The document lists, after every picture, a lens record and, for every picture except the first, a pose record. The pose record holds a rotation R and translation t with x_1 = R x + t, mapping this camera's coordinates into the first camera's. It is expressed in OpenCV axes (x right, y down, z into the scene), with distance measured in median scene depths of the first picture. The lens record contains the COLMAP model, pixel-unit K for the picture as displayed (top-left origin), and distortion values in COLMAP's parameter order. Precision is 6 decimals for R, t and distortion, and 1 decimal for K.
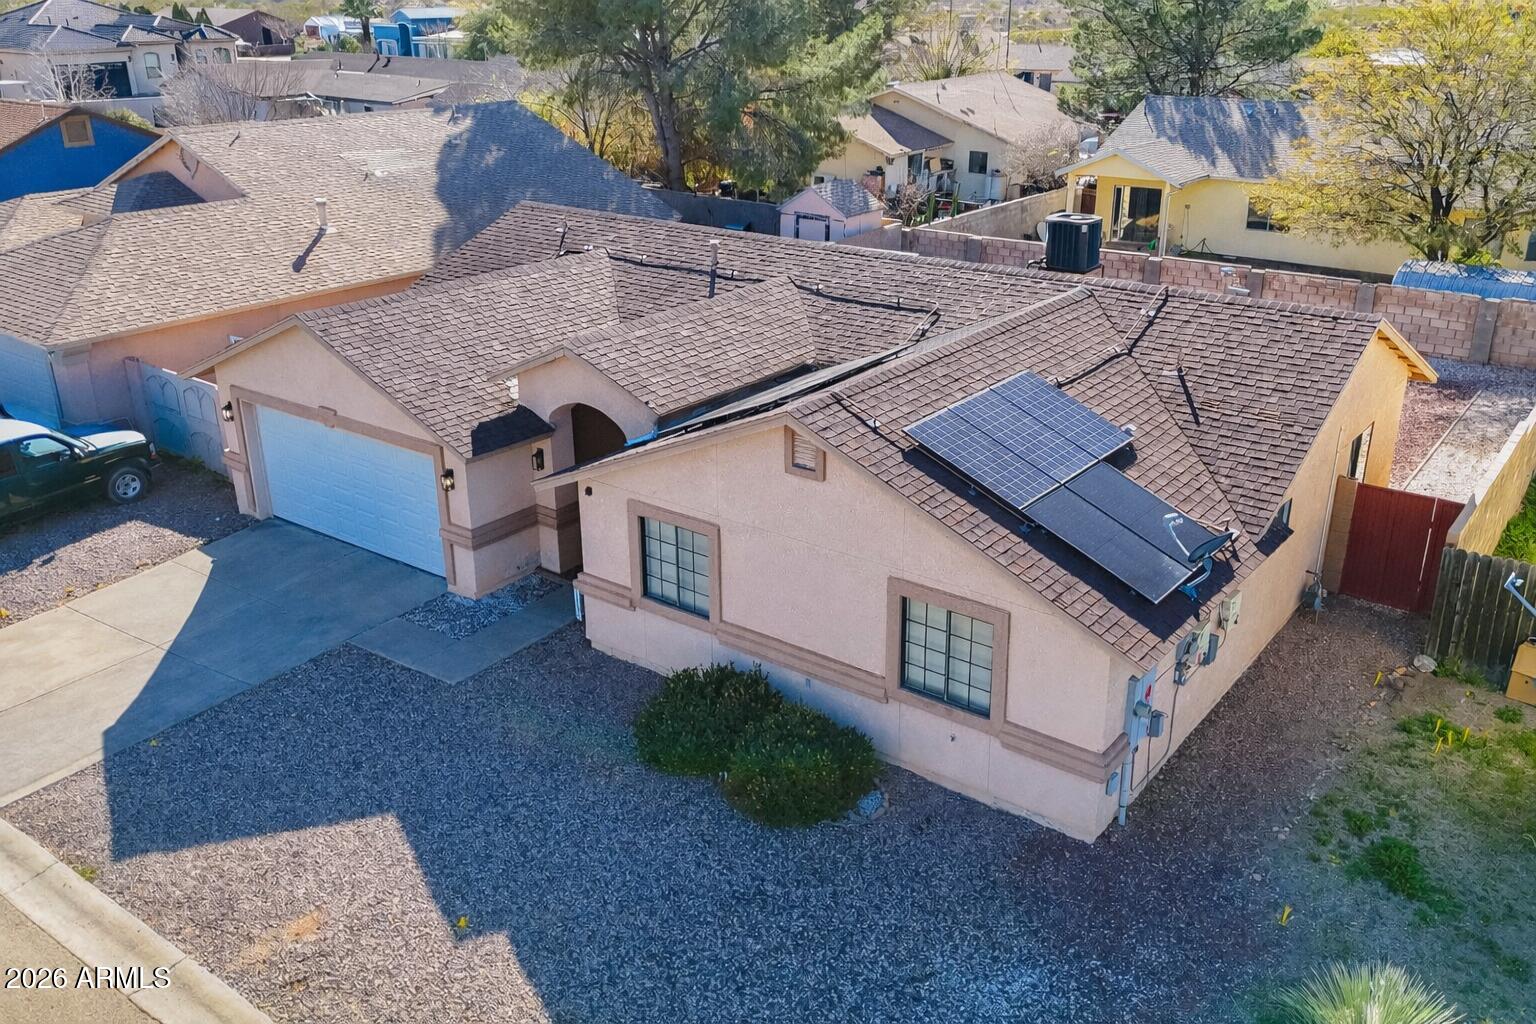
lens RADIAL K [[1312.1, 0, 785.2], [0, 1312.1, 505.6], [0, 0, 1]] dist [0.037843, -0.004301]
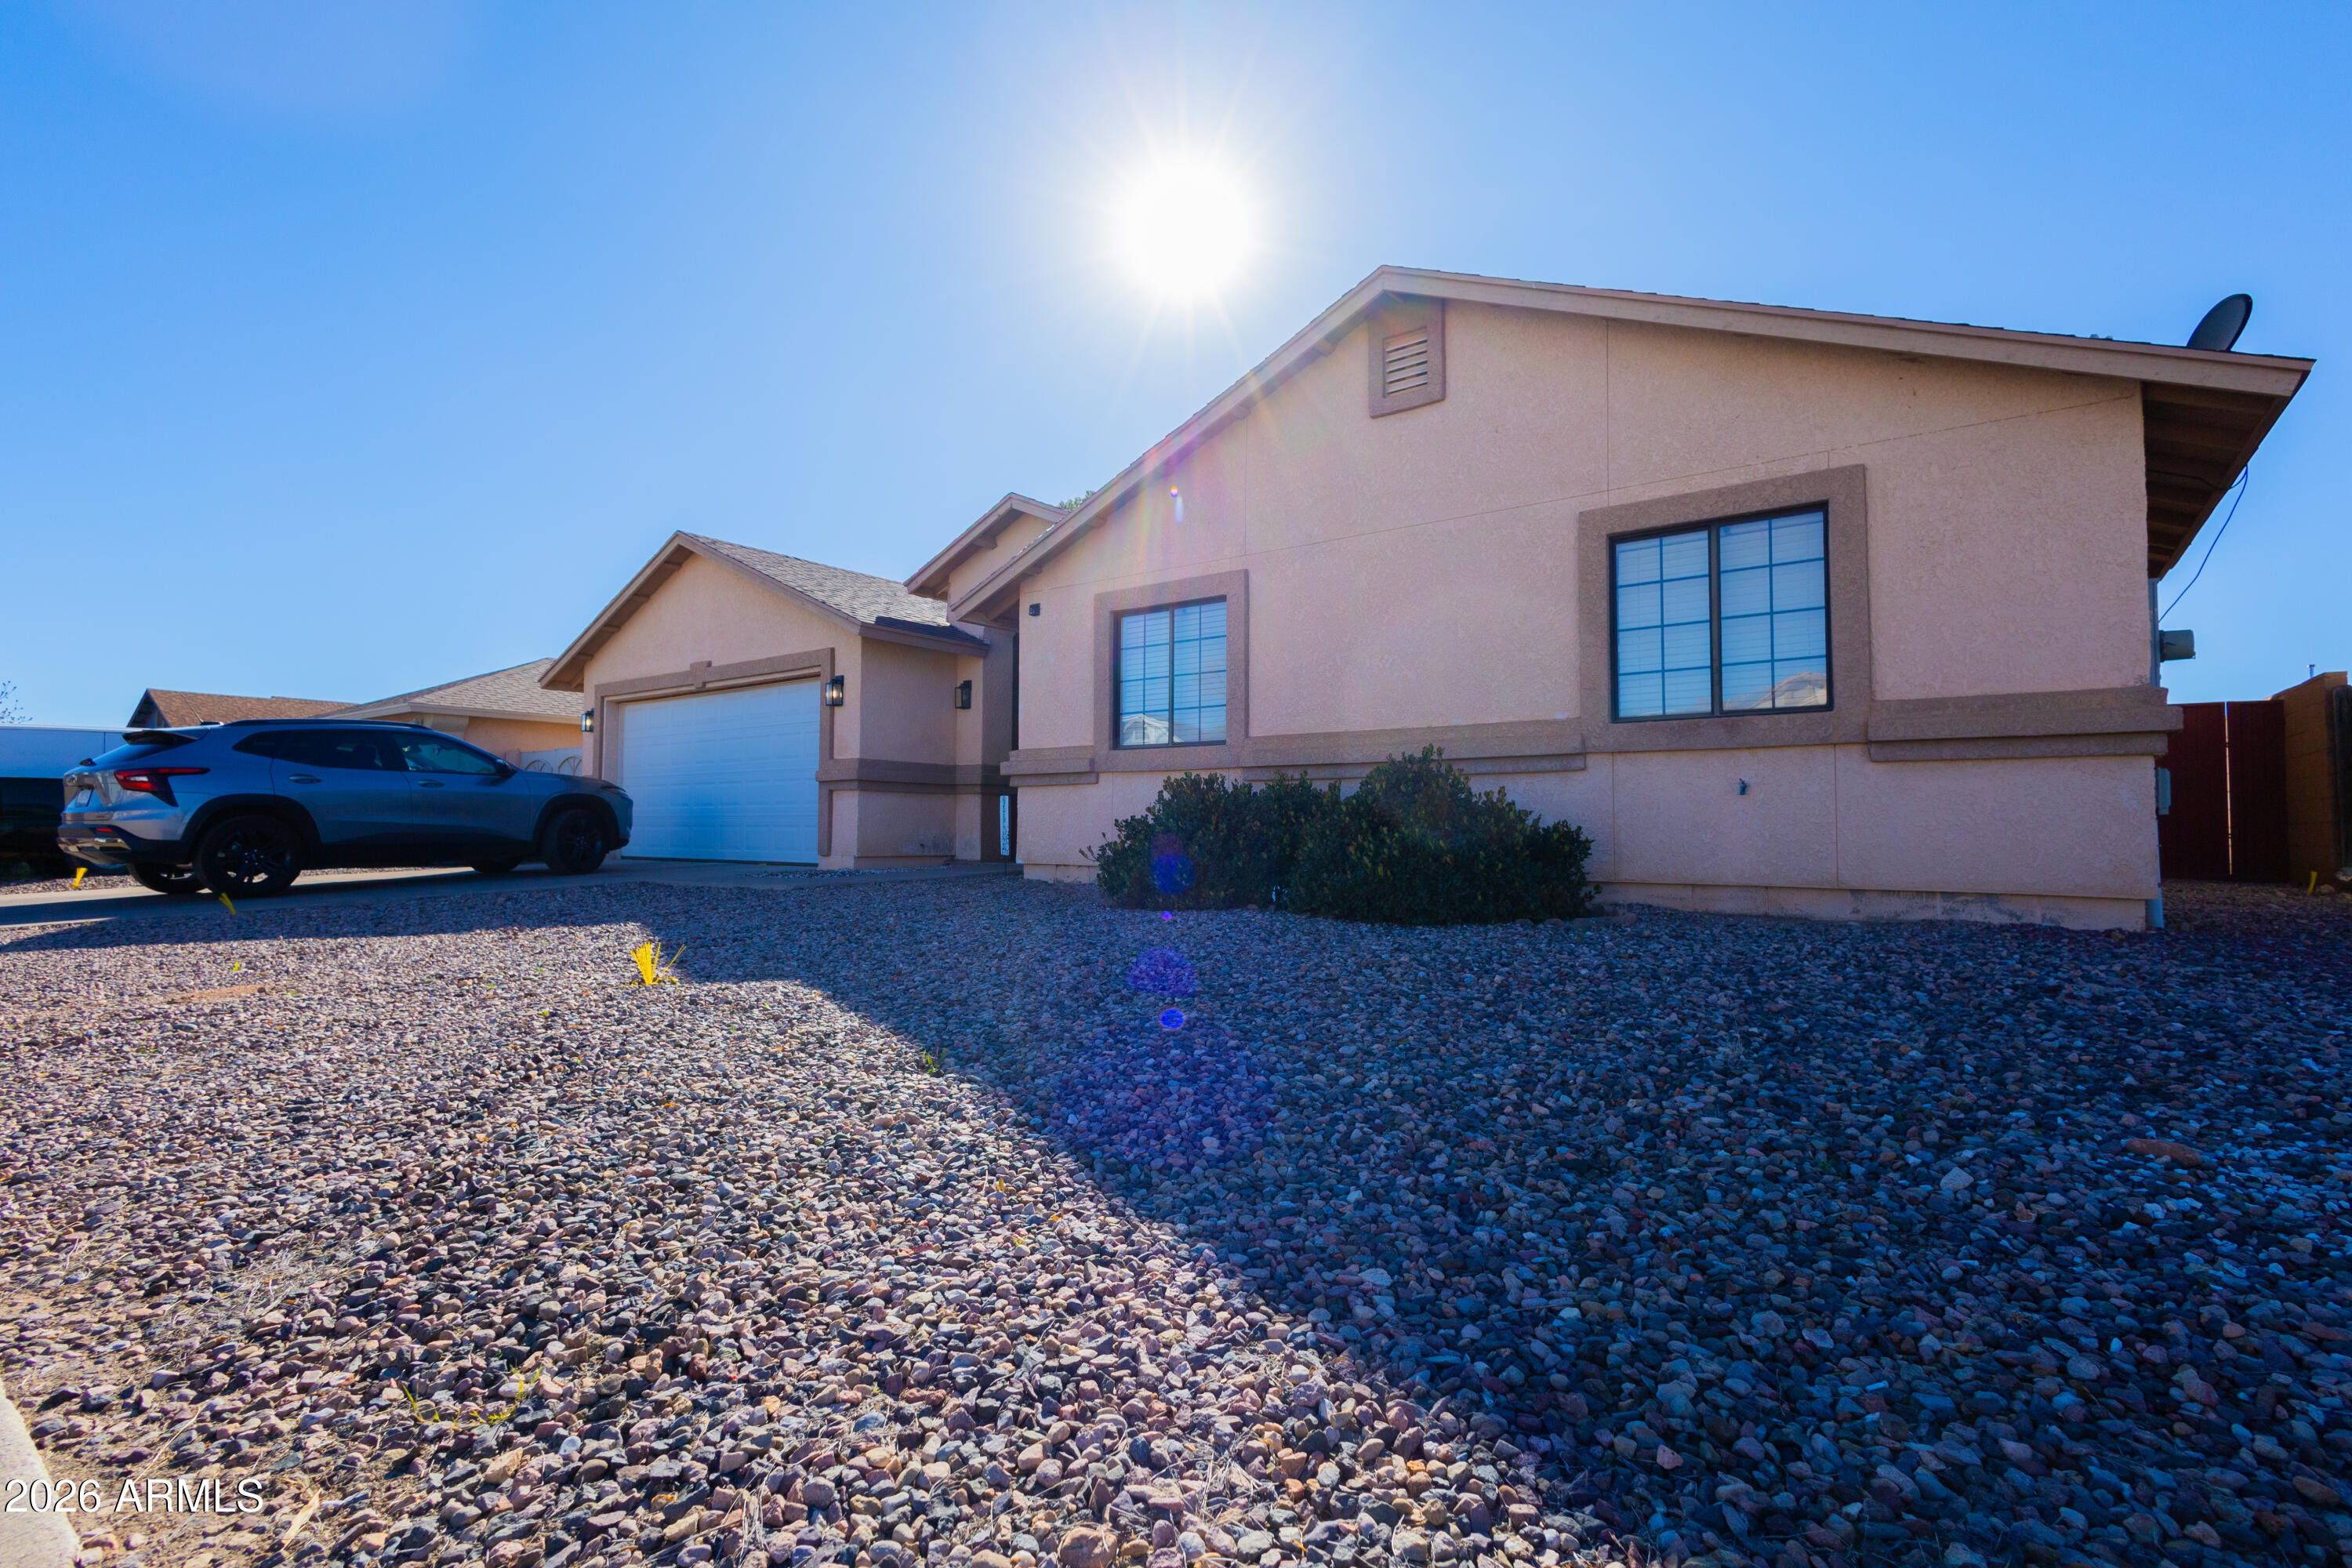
lens RADIAL K [[1085.0, 0, 1176.0], [0, 1085.0, 784.0], [0, 0, 1]] dist [0.013448, -0.005978]
pose [[0.999830, 0.002703, -0.018261, -0.059200], [-0.009592, 0.921260, -0.388830, 0.256019], [0.015772, 0.388939, 0.921129, 0.475892]]
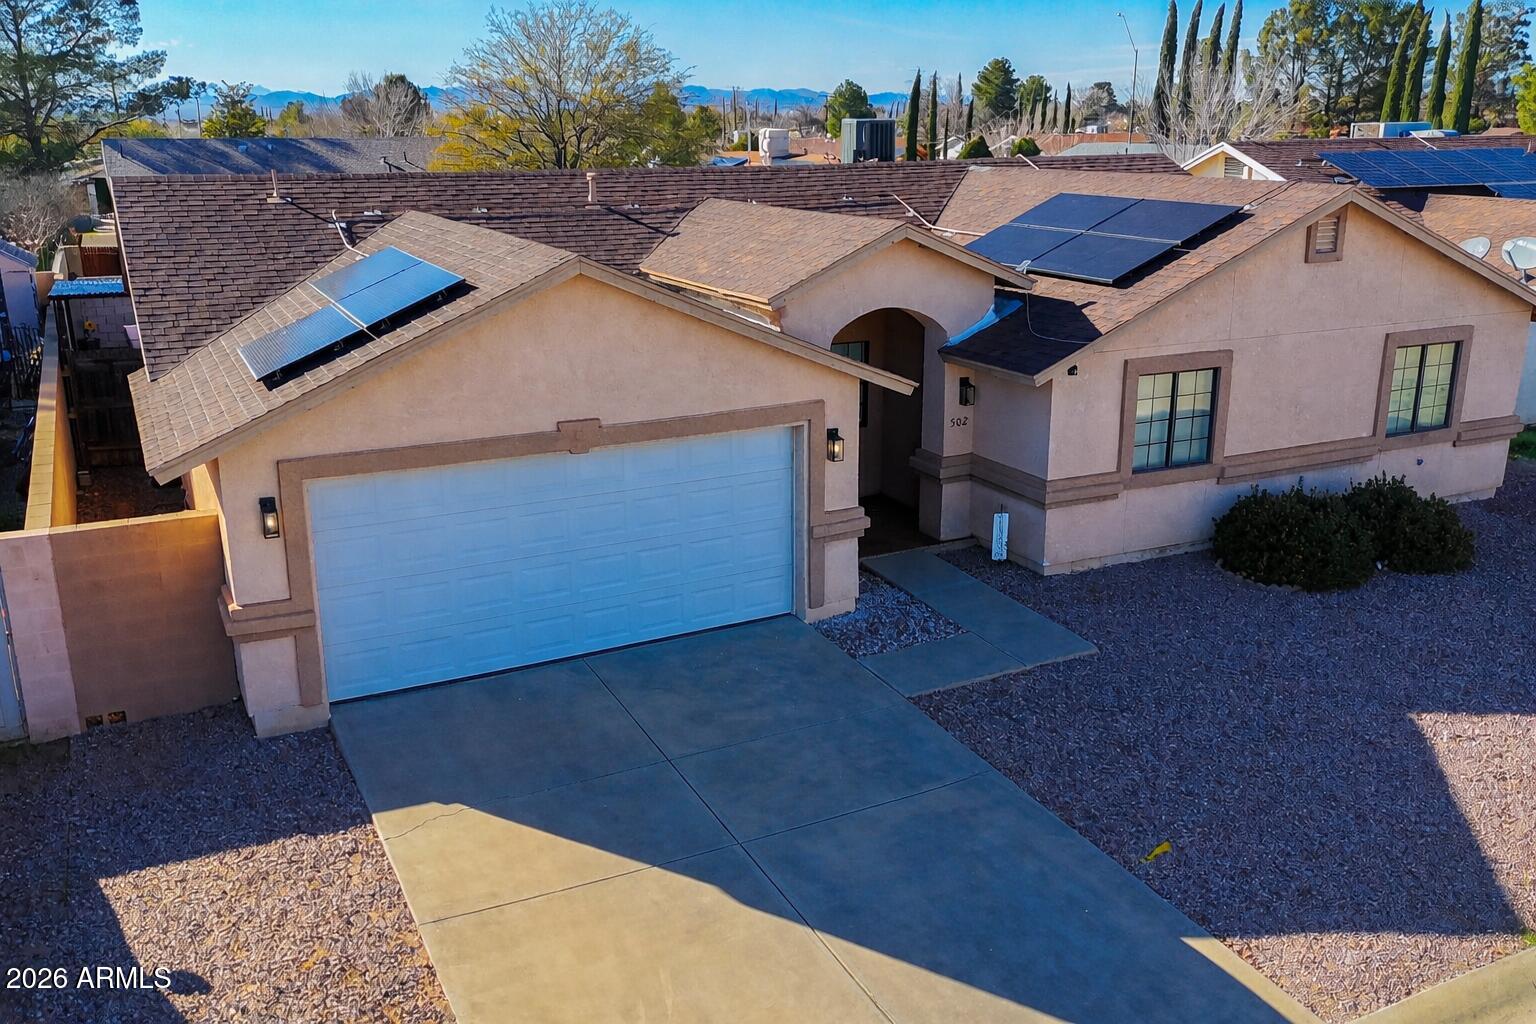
lens RADIAL K [[1312.1, 0, 785.2], [0, 1312.1, 505.6], [0, 0, 1]] dist [0.037843, -0.004301]
pose [[0.444225, -0.263927, 0.856158, -0.859294], [0.319810, 0.939379, 0.123645, -0.082131], [-0.836891, 0.218881, 0.501702, 0.684707]]
